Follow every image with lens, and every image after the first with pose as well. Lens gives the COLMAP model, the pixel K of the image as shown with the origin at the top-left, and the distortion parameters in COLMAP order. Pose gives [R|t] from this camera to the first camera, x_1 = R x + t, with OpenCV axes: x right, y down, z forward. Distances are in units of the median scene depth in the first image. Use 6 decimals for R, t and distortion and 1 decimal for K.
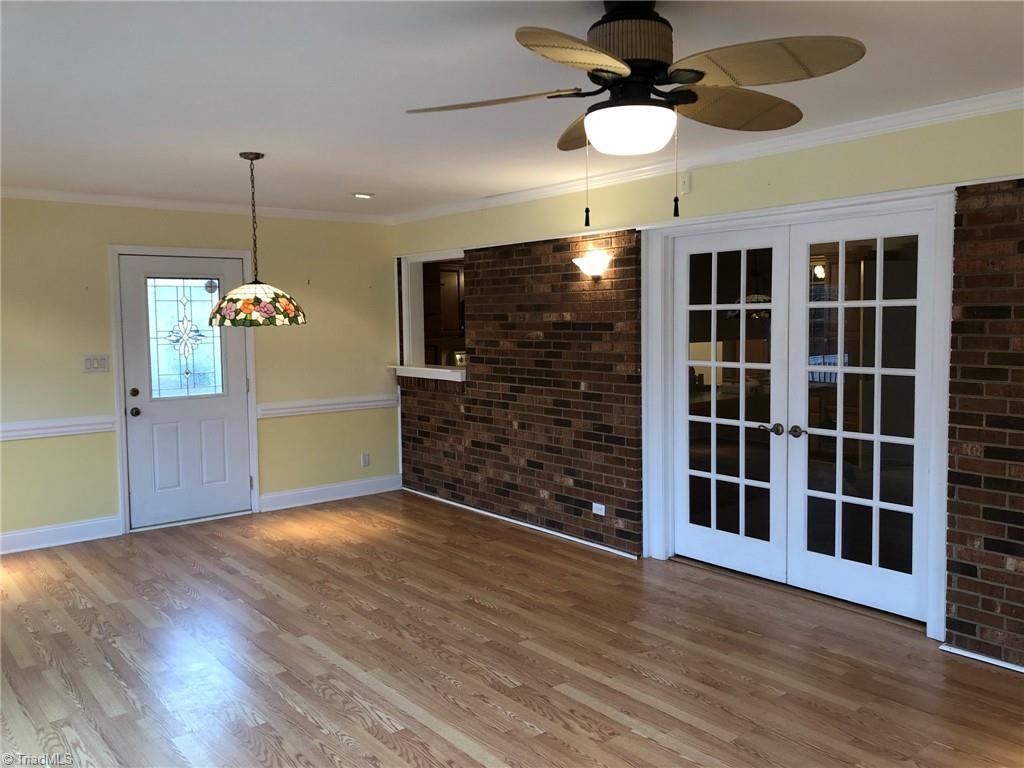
lens RADIAL K [[835.9, 0, 513.9], [0, 835.9, 374.5], [0, 0, 1]] dist [0.022805, 0.008835]
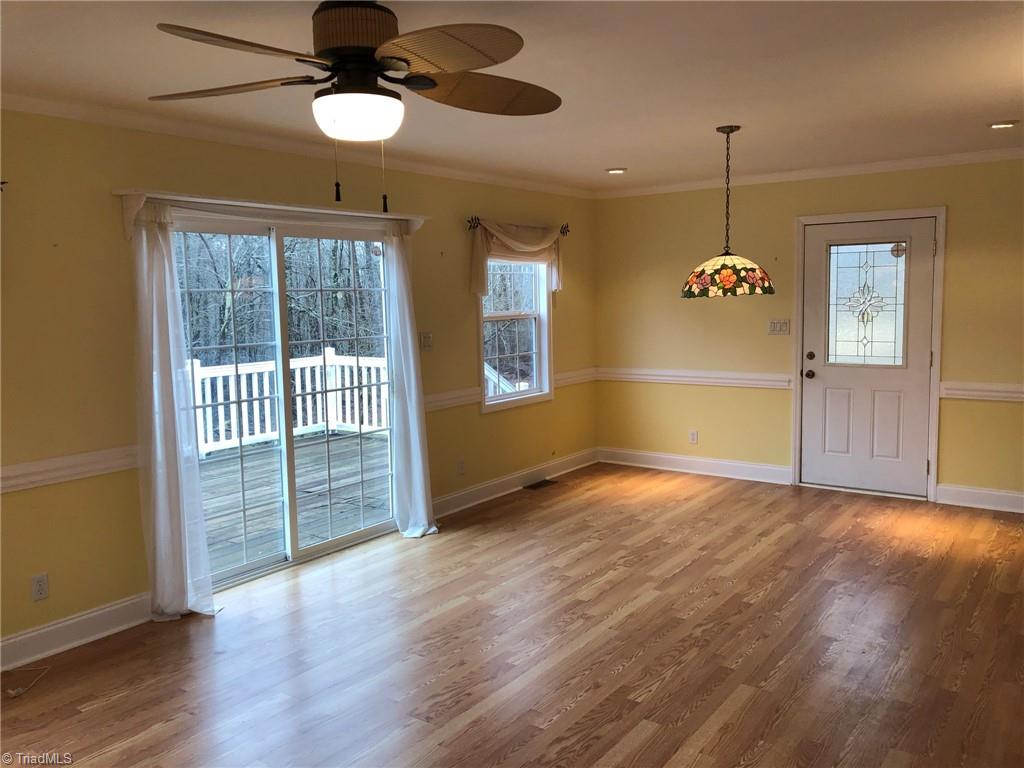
lens RADIAL K [[835.9, 0, 514.1], [0, 835.9, 380.1], [0, 0, 1]] dist [0.022805, 0.008835]
pose [[0.262619, 0.109757, -0.958637, 0.615750], [-0.051980, 0.993676, 0.099529, -0.044720], [0.963498, 0.023691, 0.266663, 0.475886]]
